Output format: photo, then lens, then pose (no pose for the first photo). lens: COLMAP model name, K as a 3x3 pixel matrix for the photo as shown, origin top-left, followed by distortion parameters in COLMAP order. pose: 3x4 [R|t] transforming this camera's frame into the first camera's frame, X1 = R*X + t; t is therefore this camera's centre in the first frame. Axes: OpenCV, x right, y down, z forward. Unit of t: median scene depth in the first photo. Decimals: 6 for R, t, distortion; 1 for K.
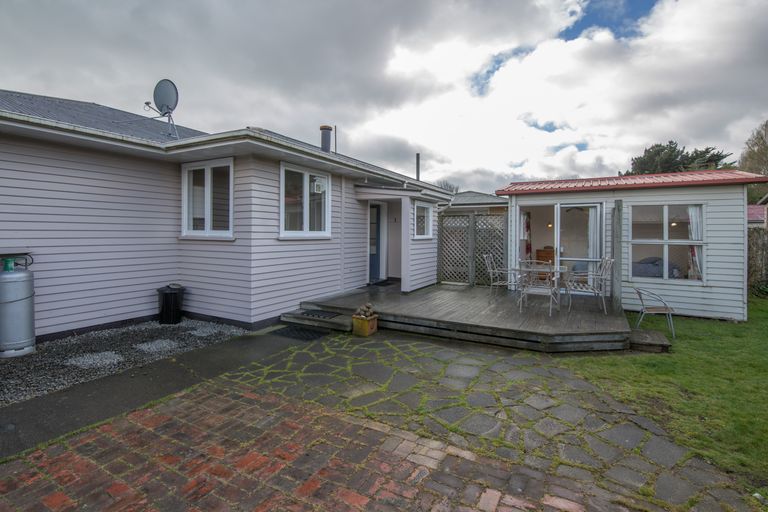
lens RADIAL K [[366.9, 0, 382.8], [0, 366.9, 238.3], [0, 0, 1]] dist [-0.001498, -0.000889]
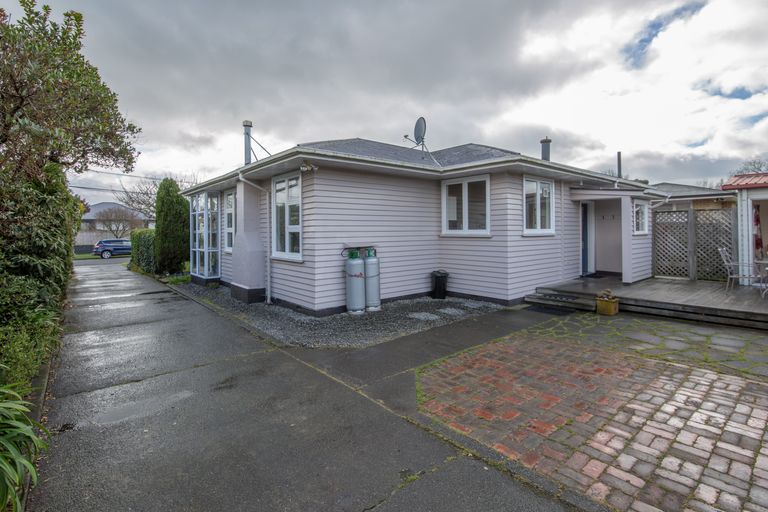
lens RADIAL K [[373.1, 0, 382.8], [0, 373.1, 231.3], [0, 0, 1]] dist [-0.013427, -0.000402]
pose [[0.936604, -0.016649, -0.349994, -0.263580], [0.010647, 0.999762, -0.019068, 0.005909], [0.350228, 0.014132, 0.936558, -0.336159]]
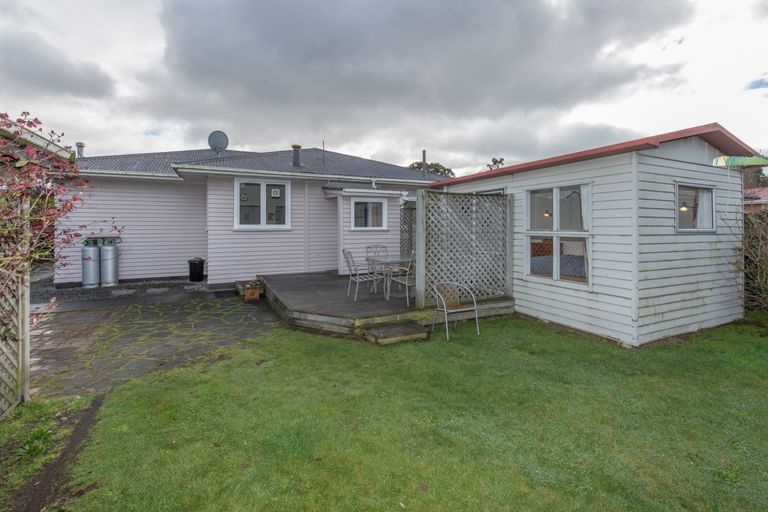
lens RADIAL K [[350.0, 0, 384.5], [0, 350.0, 224.6], [0, 0, 1]] dist [0.000361, -0.000006]
pose [[0.825658, -0.010811, -0.564067, 0.942161], [-0.000332, 0.999807, -0.019647, 0.006487], [0.564171, 0.016409, 0.825495, 0.162886]]
